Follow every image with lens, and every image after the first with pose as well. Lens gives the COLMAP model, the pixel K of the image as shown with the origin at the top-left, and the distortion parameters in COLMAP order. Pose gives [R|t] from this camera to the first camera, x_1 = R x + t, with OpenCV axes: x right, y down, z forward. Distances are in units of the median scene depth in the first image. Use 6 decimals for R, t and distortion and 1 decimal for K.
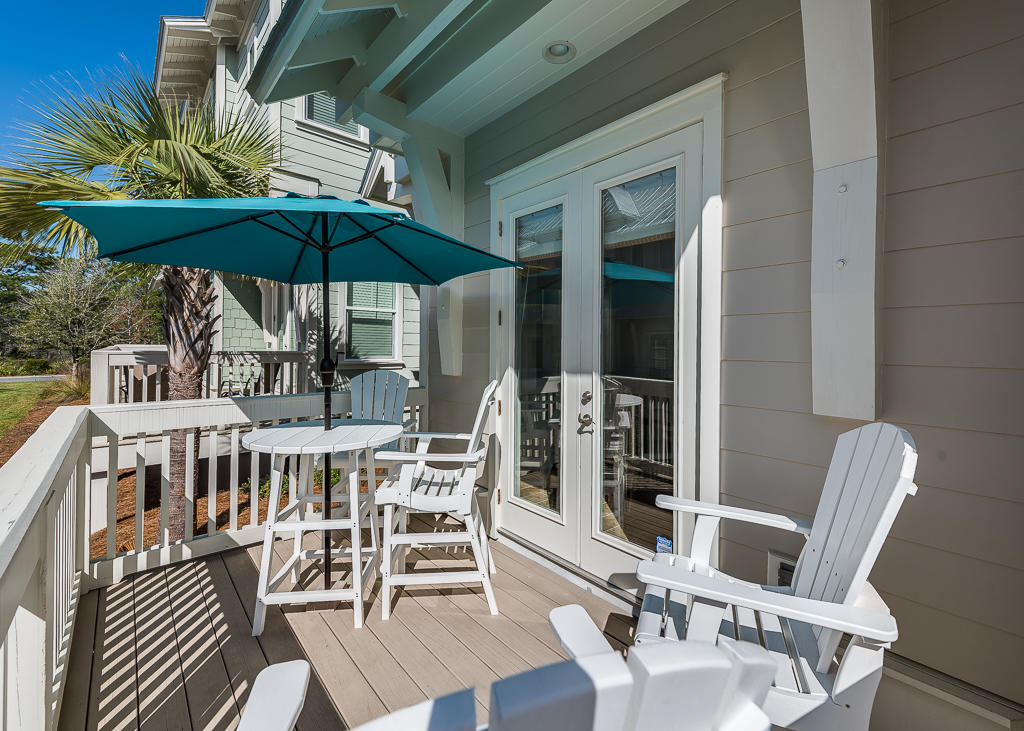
lens RADIAL K [[434.2, 0, 512.0], [0, 434.2, 365.5], [0, 0, 1]] dist [0.000008, 0.000018]
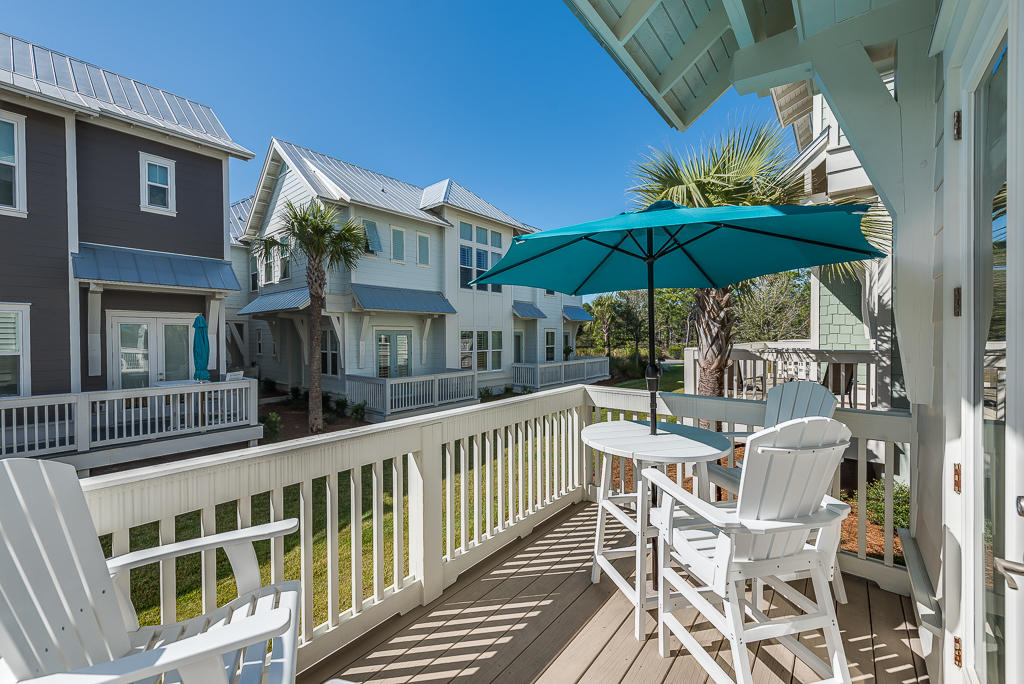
lens RADIAL K [[419.9, 0, 512.0], [0, 419.9, 342.0], [0, 0, 1]] dist [0.000723, 0.000019]
pose [[0.177799, 0.006305, -0.984047, 0.185887], [-0.048259, 0.998832, -0.002320, -0.015156], [0.982883, 0.047902, 0.177896, 0.180108]]
